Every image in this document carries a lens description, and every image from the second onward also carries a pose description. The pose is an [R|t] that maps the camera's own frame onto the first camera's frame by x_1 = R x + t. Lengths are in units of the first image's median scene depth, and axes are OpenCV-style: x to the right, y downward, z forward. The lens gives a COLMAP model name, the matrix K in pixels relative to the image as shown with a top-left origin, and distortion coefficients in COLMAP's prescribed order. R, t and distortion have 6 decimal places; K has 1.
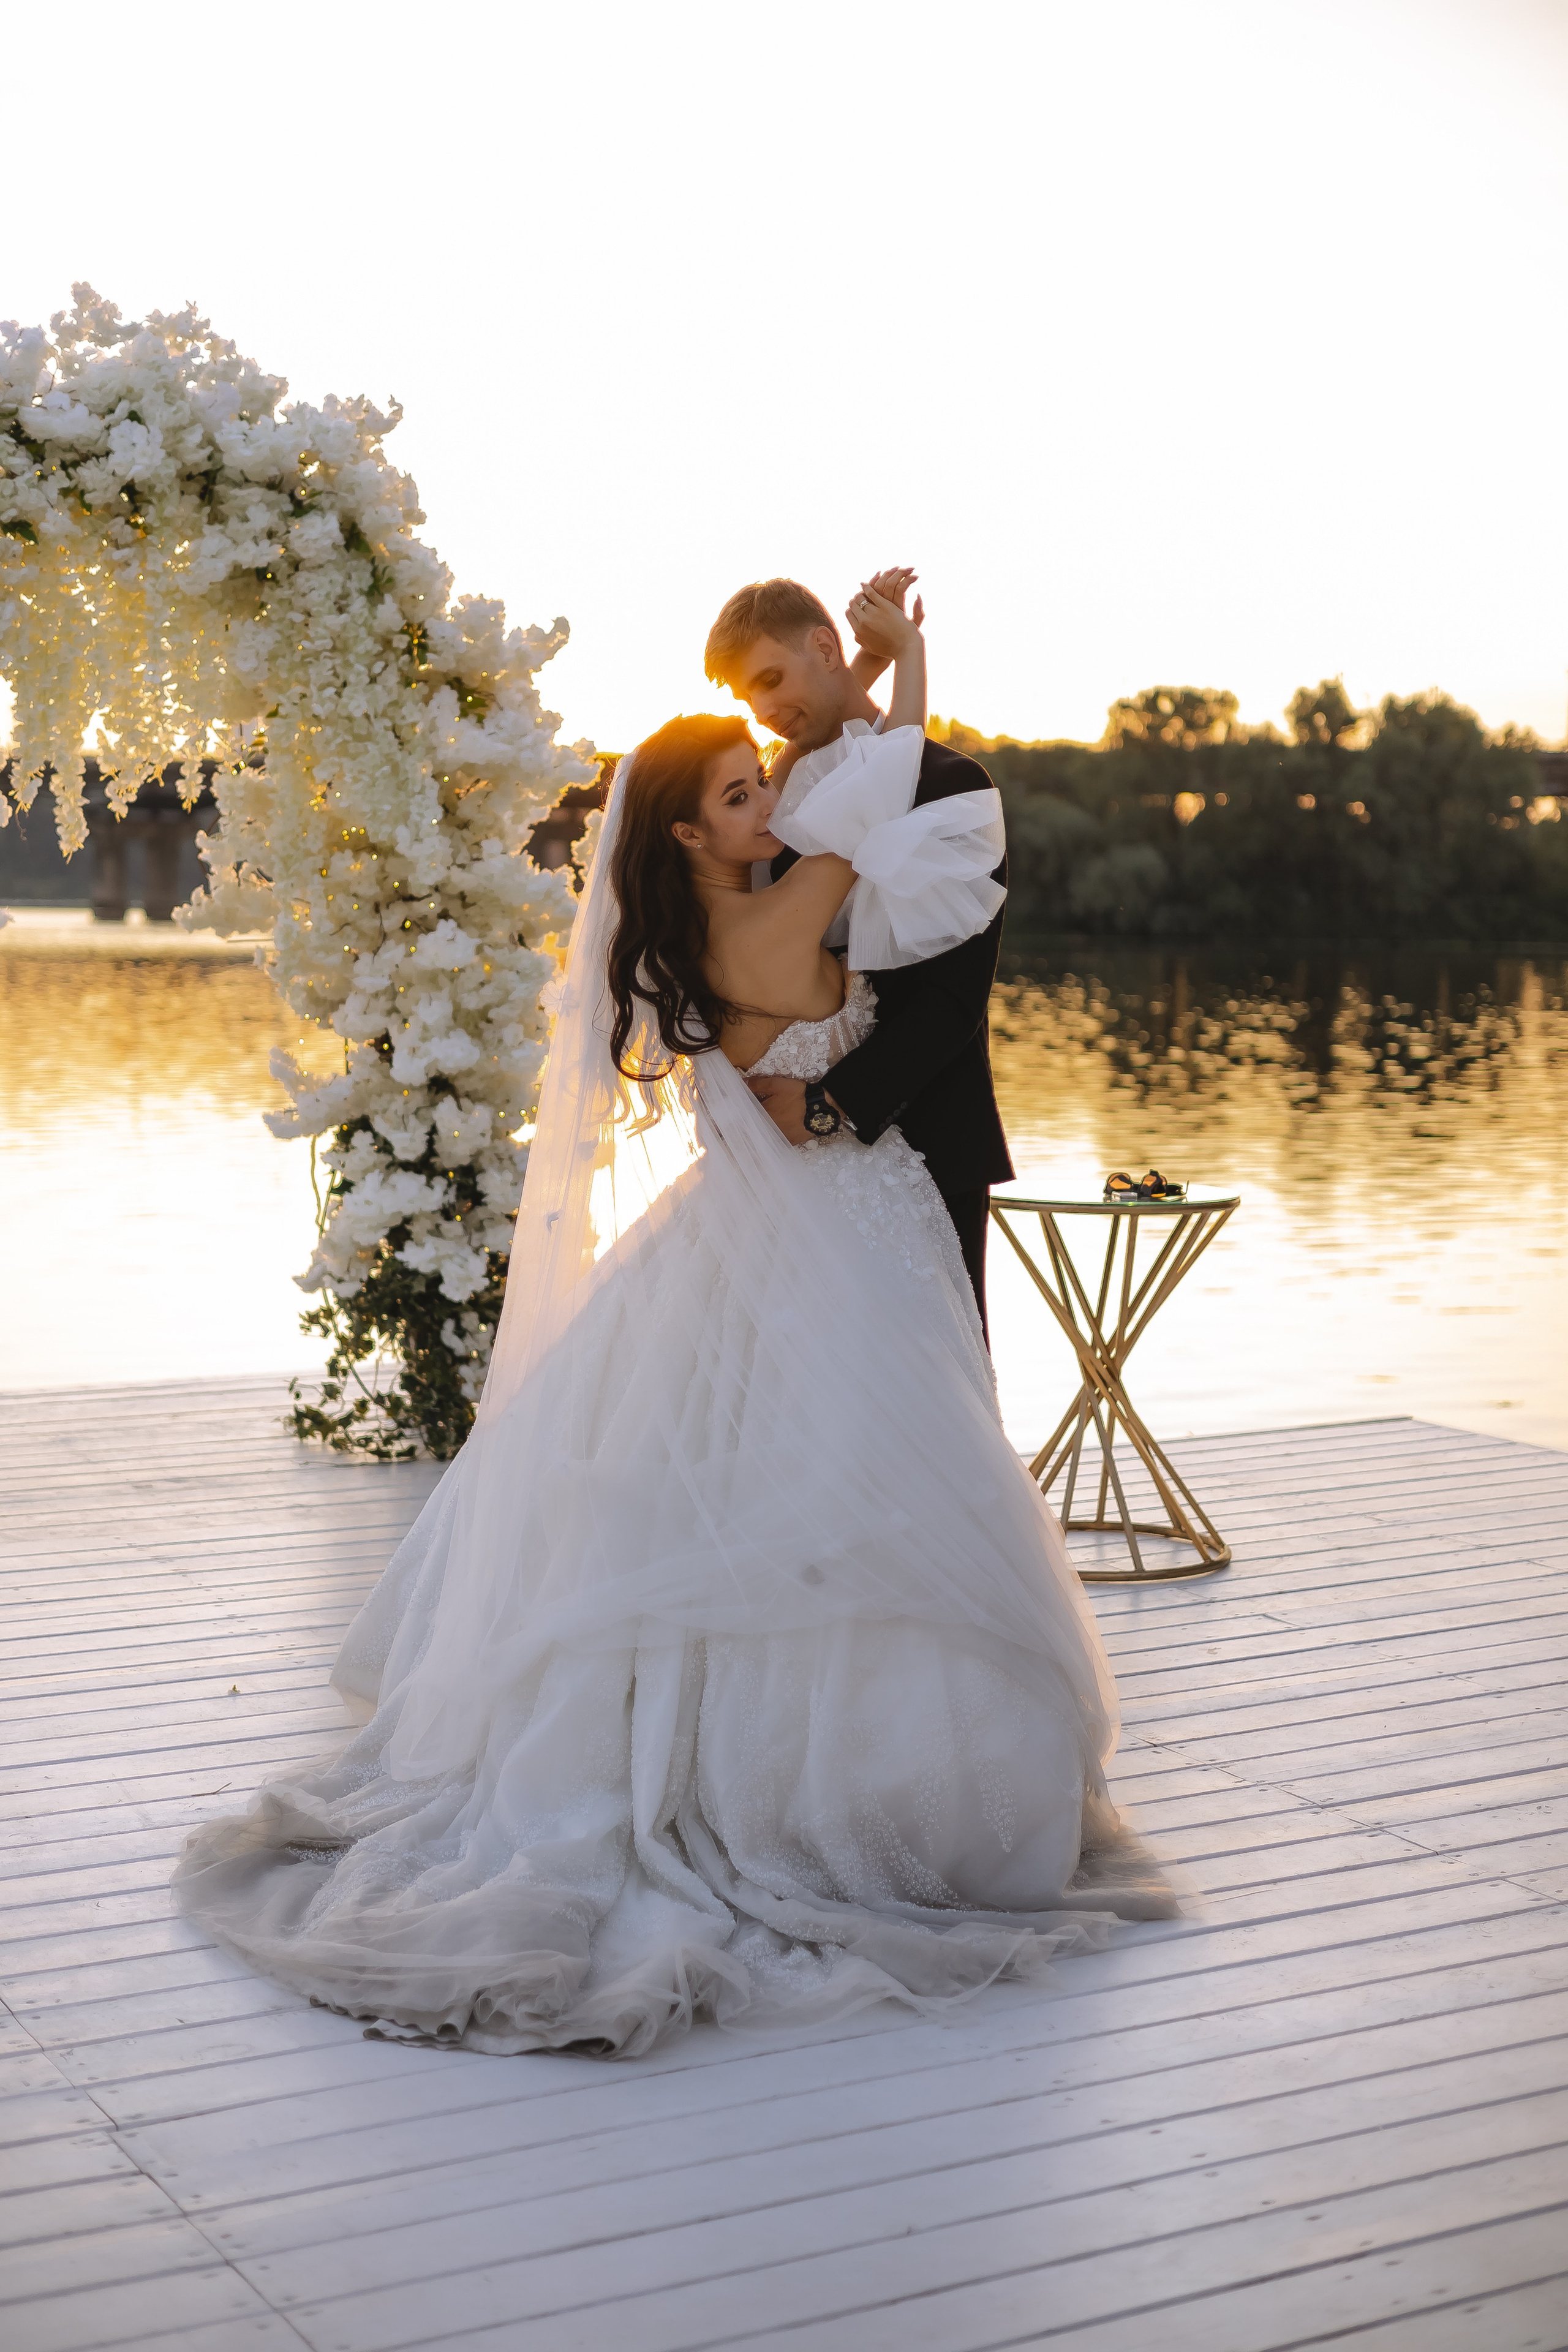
lens RADIAL K [[3274.7, 0, 761.0], [0, 3274.7, 1166.3], [0, 0, 1]] dist [-0.005154, 0.000000]
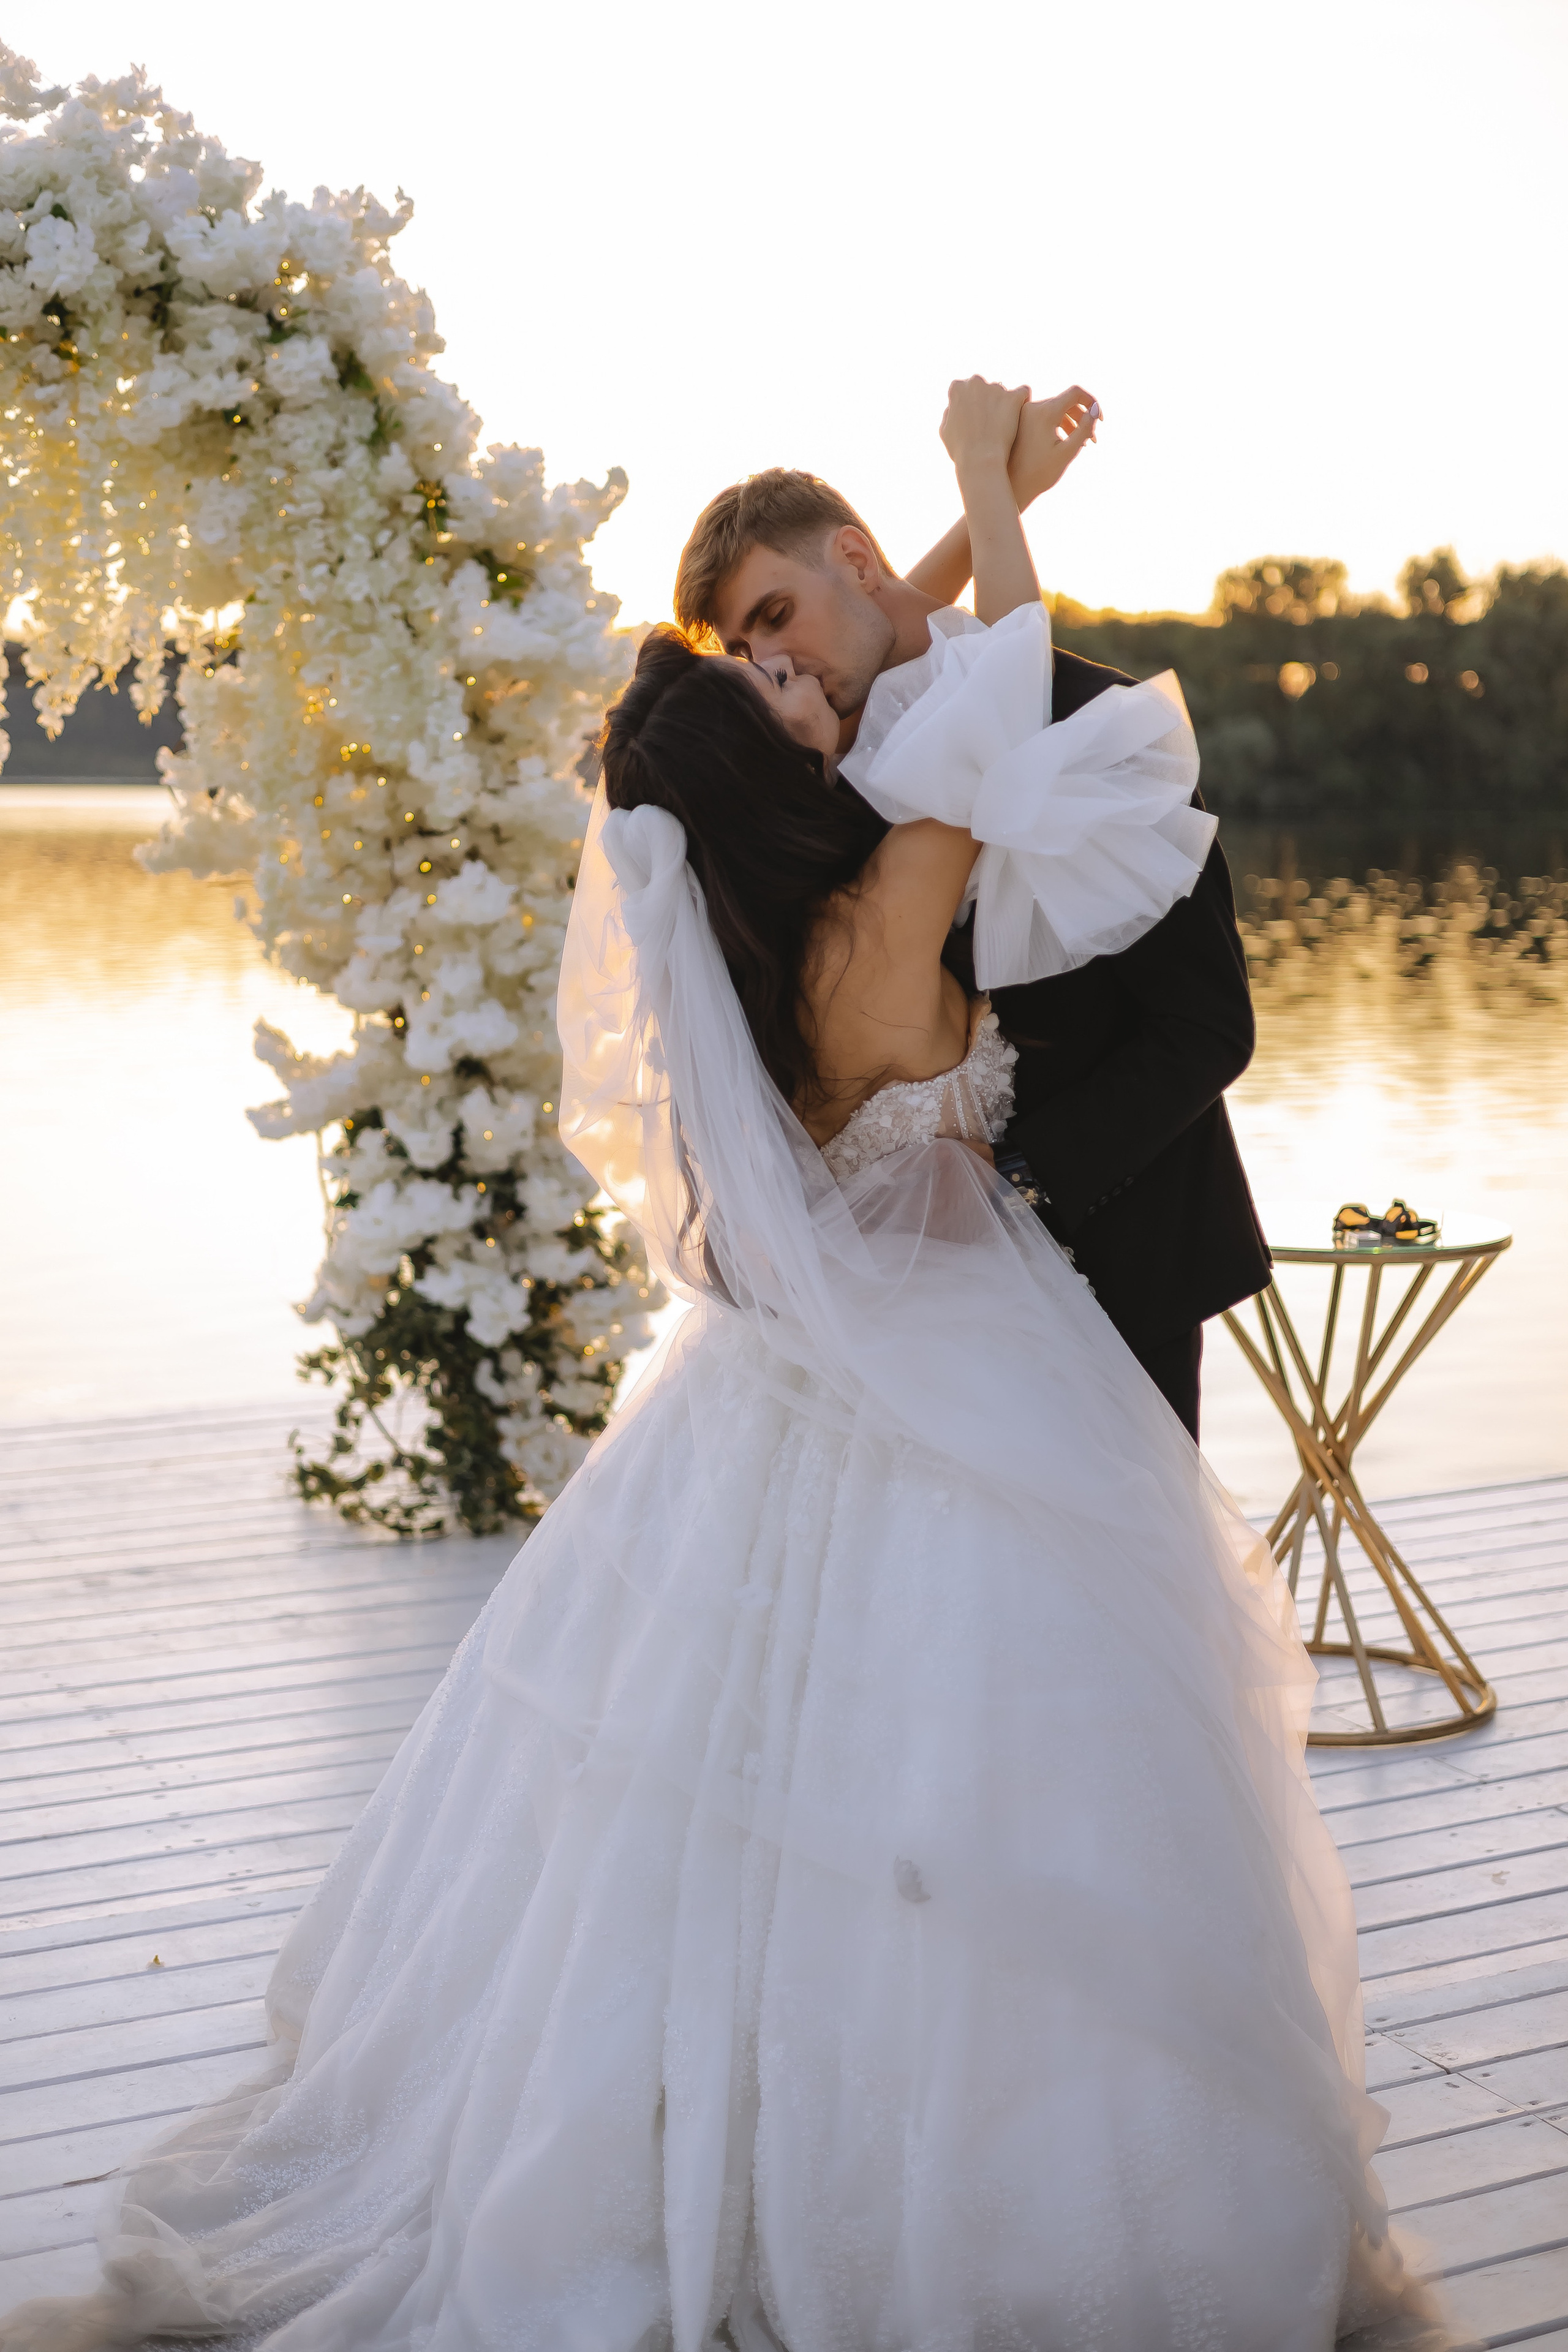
lens RADIAL K [[3274.7, 0, 781.6], [0, 3274.7, 1174.0], [0, 0, 1]] dist [-0.005154, 0.000000]
pose [[0.999692, -0.003111, -0.024637, -0.003358], [0.004089, 0.999202, 0.039743, -0.031342], [0.024494, -0.039831, 0.998906, 0.215809]]
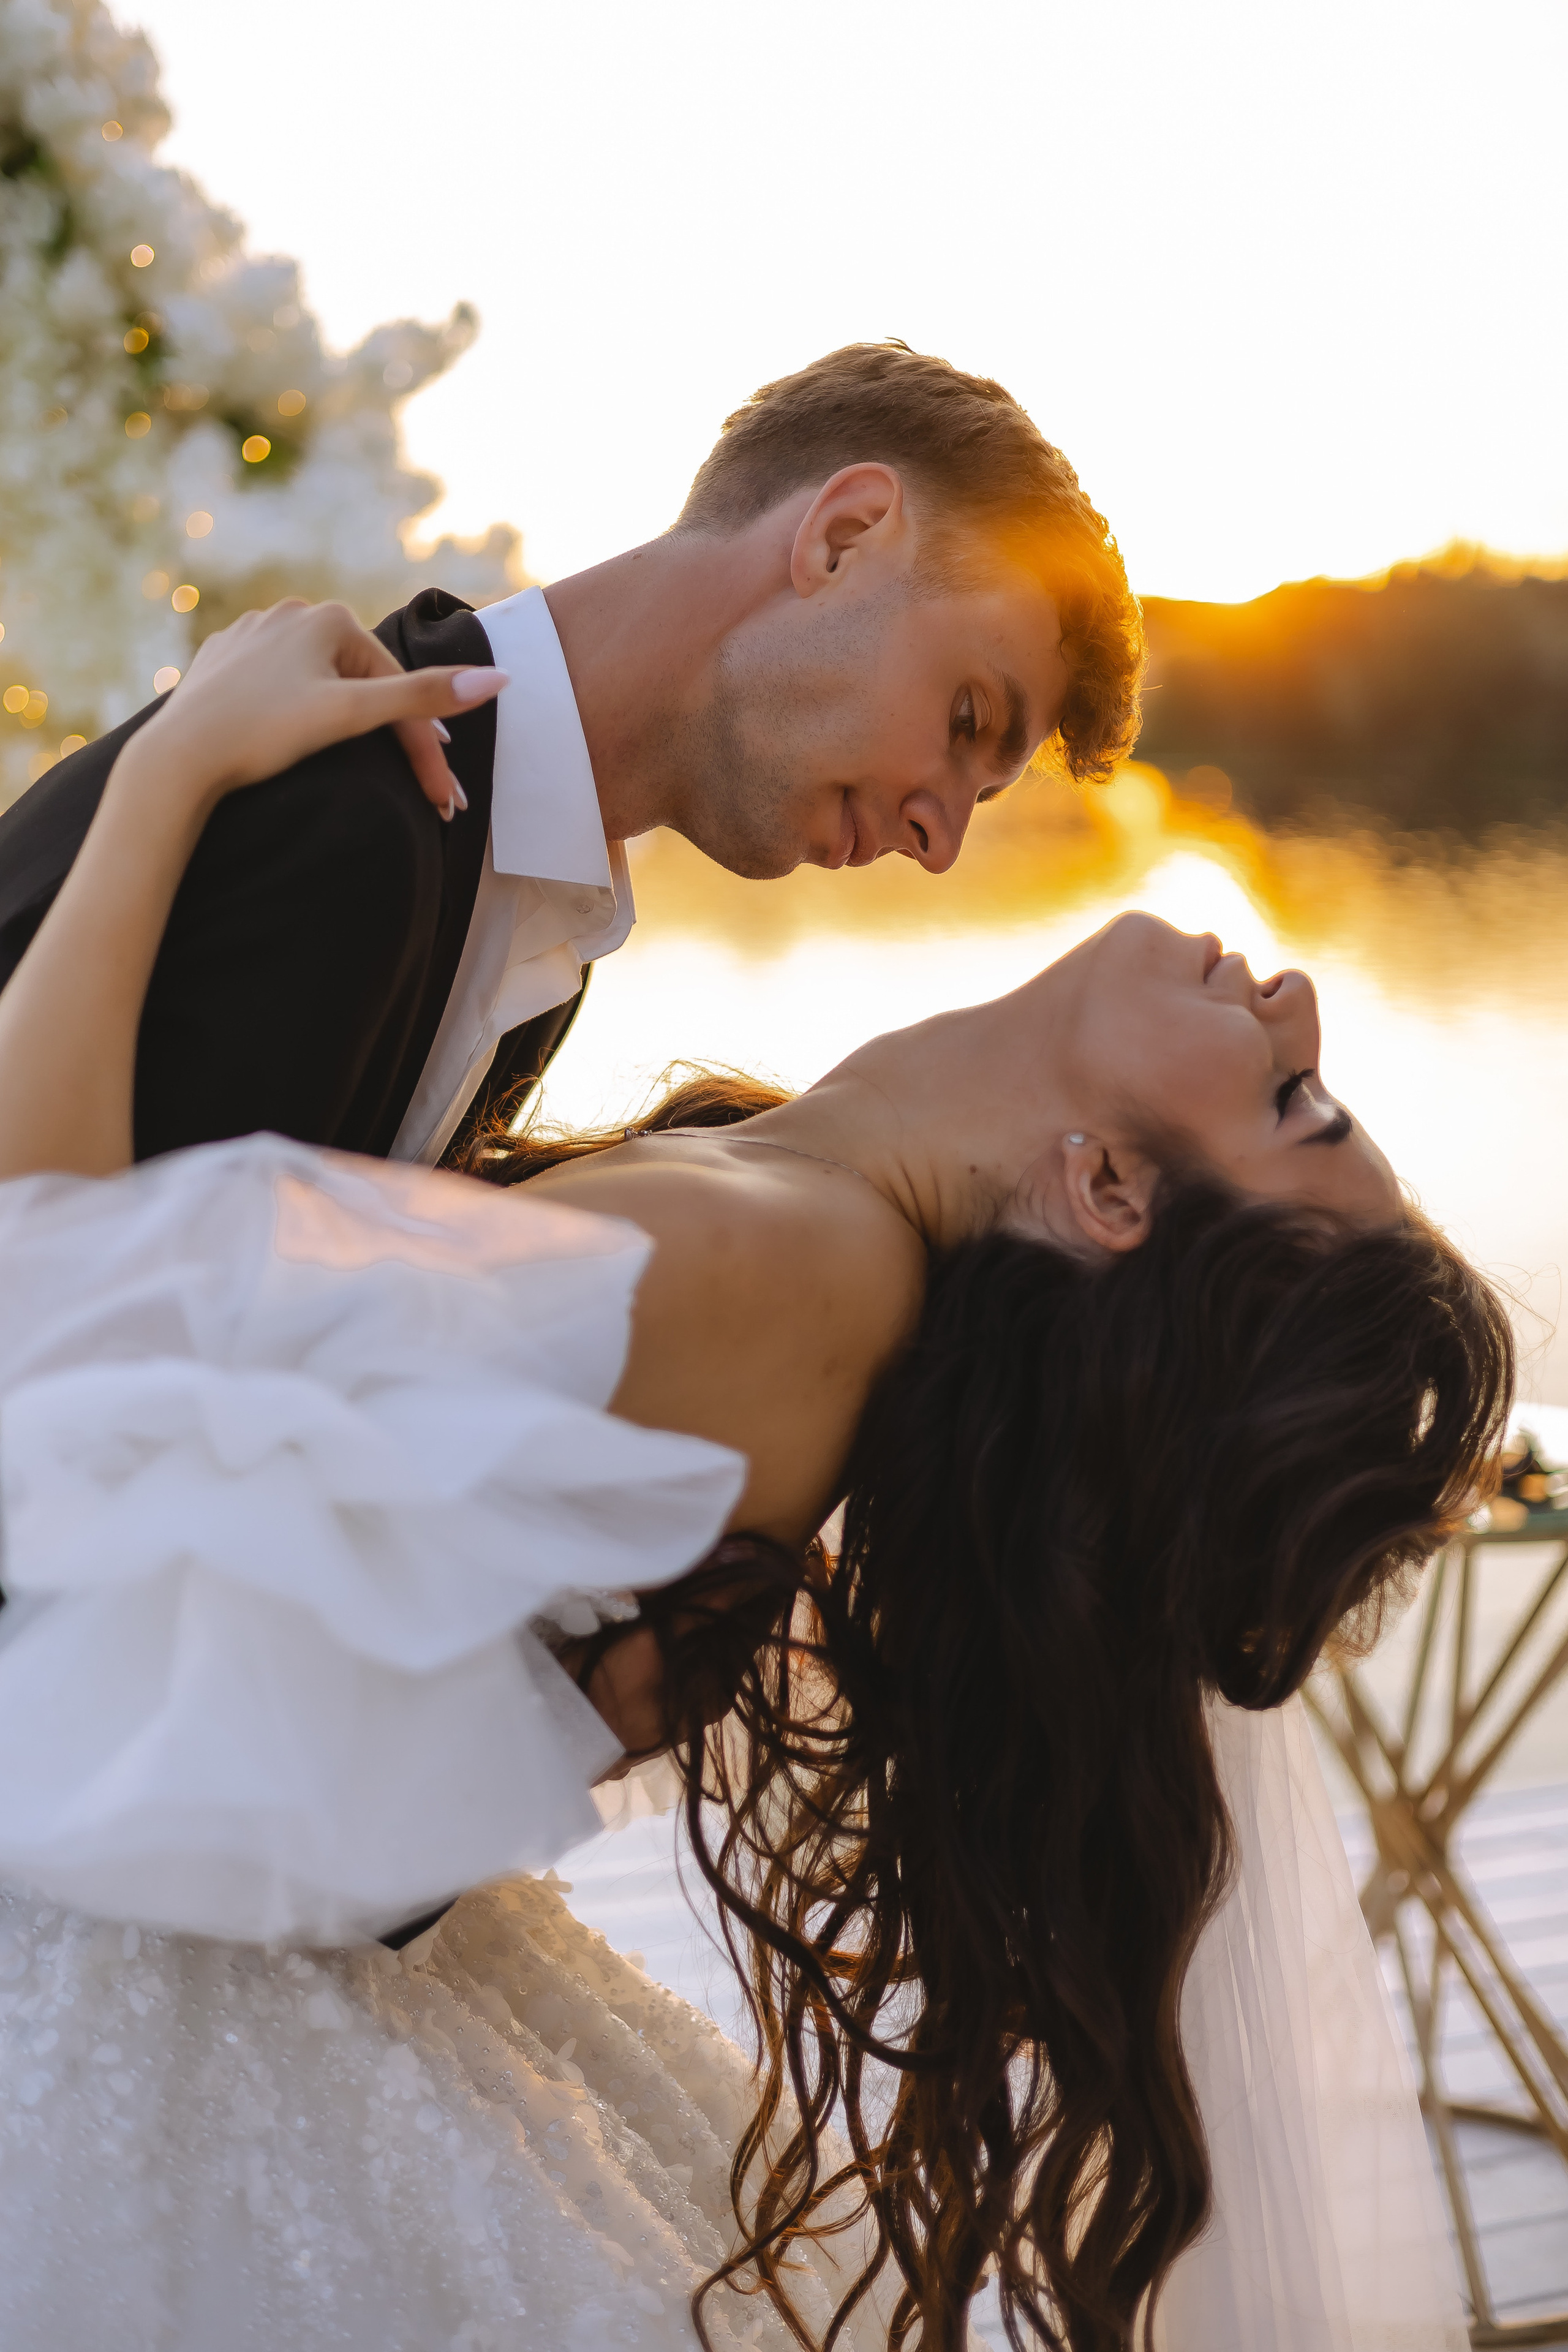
lens RADIAL K [[3274.7, 0, 777.3], [0, 3274.7, 1171.8], [0, 0, 1]] dist [-0.005154, 0.000000]
pose [[0.991383, -0.000692, -0.130990, 0.067127], [0.007779, 0.998532, 0.053602, -0.052684], [0.130761, -0.054159, 0.989934, 0.476409]]
